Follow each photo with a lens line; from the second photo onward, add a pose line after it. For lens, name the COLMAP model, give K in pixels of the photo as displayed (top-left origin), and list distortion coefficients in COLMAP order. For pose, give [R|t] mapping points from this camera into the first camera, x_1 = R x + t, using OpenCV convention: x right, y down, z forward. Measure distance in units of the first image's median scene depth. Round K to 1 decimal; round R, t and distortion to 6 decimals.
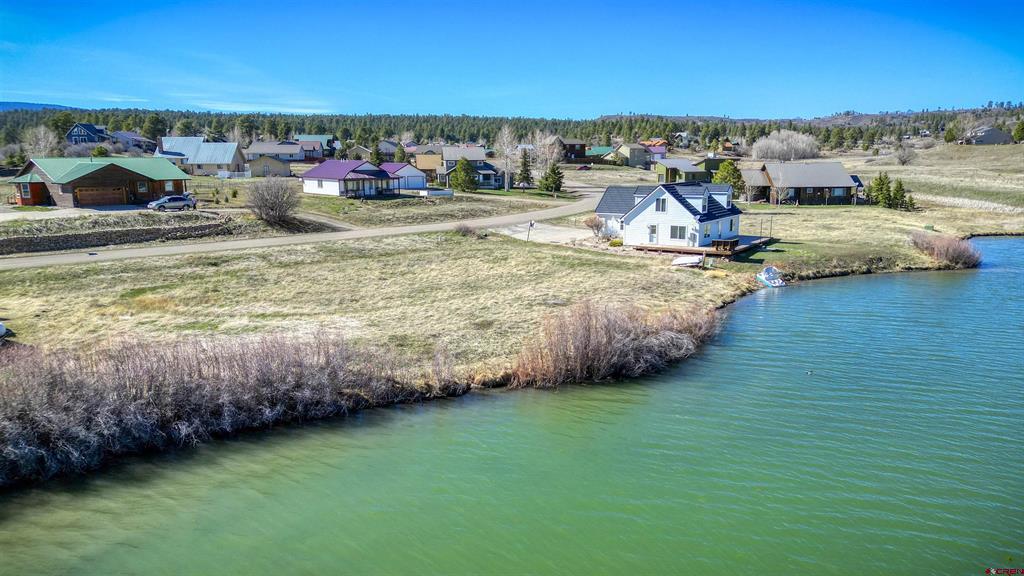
lens RADIAL K [[715.3, 0, 512.9], [0, 715.3, 290.8], [0, 0, 1]] dist [0.082271, -0.084184]
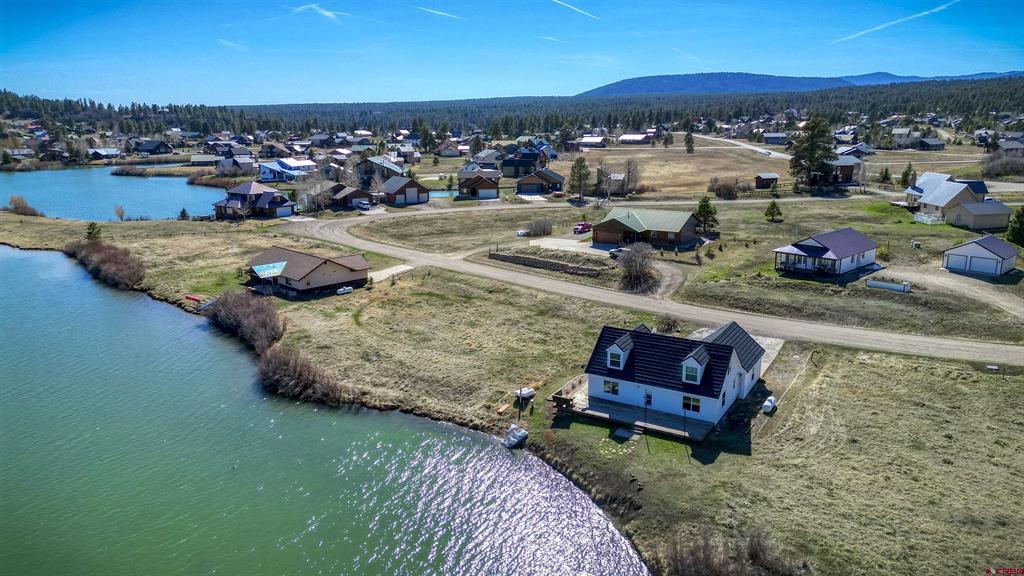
lens RADIAL K [[715.3, 0, 513.6], [0, 715.3, 288.6], [0, 0, 1]] dist [0.082271, -0.084184]
pose [[0.068717, 0.240138, -0.968303, 0.965106], [-0.180911, 0.957505, 0.224622, -0.334064], [0.981096, 0.159742, 0.109241, 0.630525]]
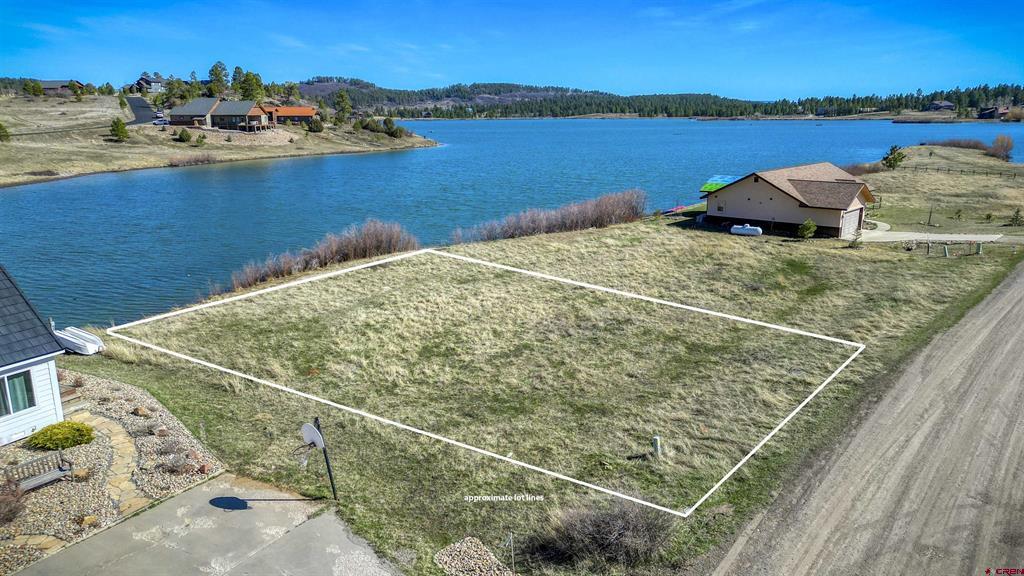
lens RADIAL K [[715.3, 0, 512.6], [0, 715.3, 292.4], [0, 0, 1]] dist [0.082271, -0.084184]
pose [[-0.993761, 0.039595, -0.104268, -0.017499], [-0.007966, 0.907280, 0.420453, -0.229675], [0.111248, 0.418660, -0.901303, 1.139767]]
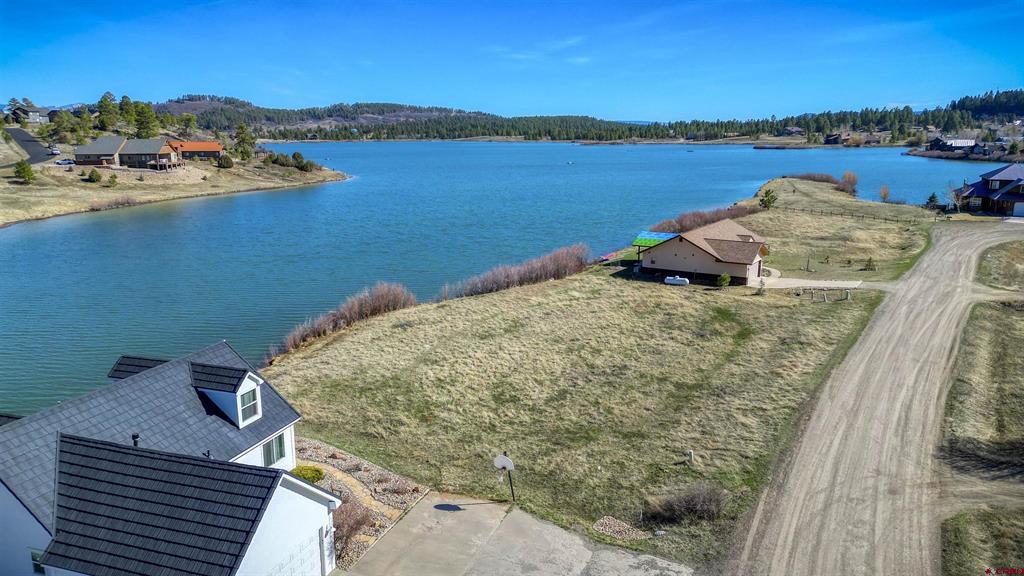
lens RADIAL K [[715.3, 0, 512.5], [0, 715.3, 288.7], [0, 0, 1]] dist [0.082271, -0.084184]
pose [[-0.963717, 0.069311, -0.257770, 0.113684], [-0.038253, 0.919869, 0.390356, -0.326320], [0.264171, 0.386053, -0.883842, 1.248402]]
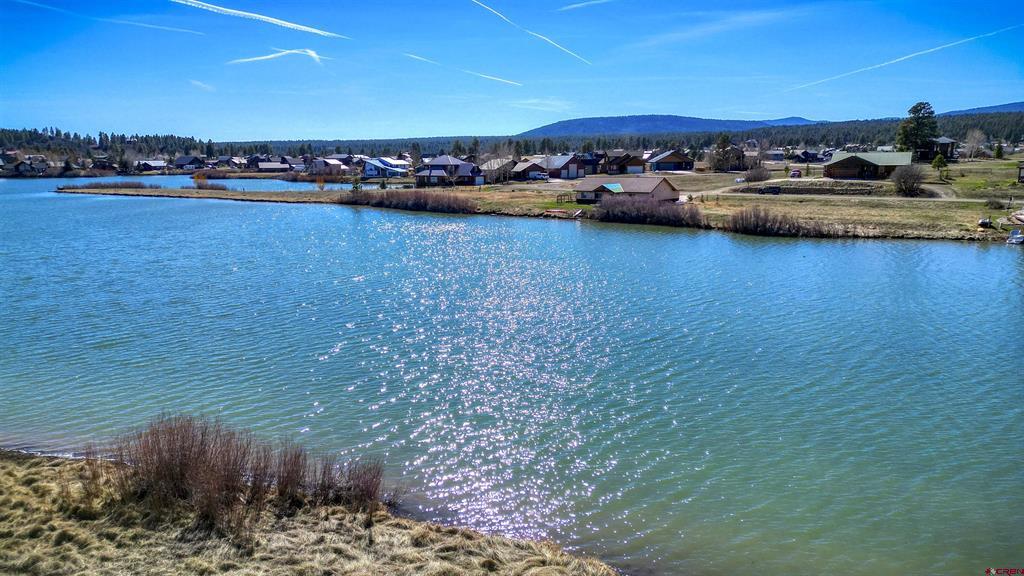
lens RADIAL K [[715.3, 0, 513.2], [0, 715.3, 289.3], [0, 0, 1]] dist [0.082271, -0.084184]
pose [[0.158389, 0.186360, -0.969630, 1.192958], [-0.179870, 0.971040, 0.157249, 0.023936], [0.970855, 0.149501, 0.187323, -0.159415]]
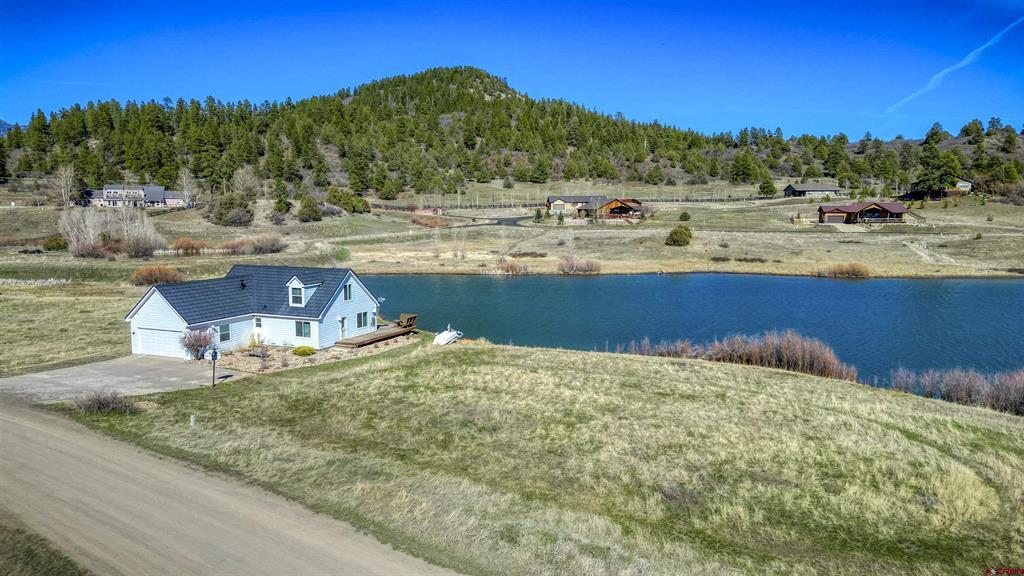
lens RADIAL K [[715.3, 0, 511.7], [0, 715.3, 292.5], [0, 0, 1]] dist [0.082271, -0.084184]
pose [[-0.178511, -0.107200, 0.978081, -0.560086], [0.187140, 0.972203, 0.140711, -0.170552], [-0.965978, 0.208156, -0.153488, 0.792181]]
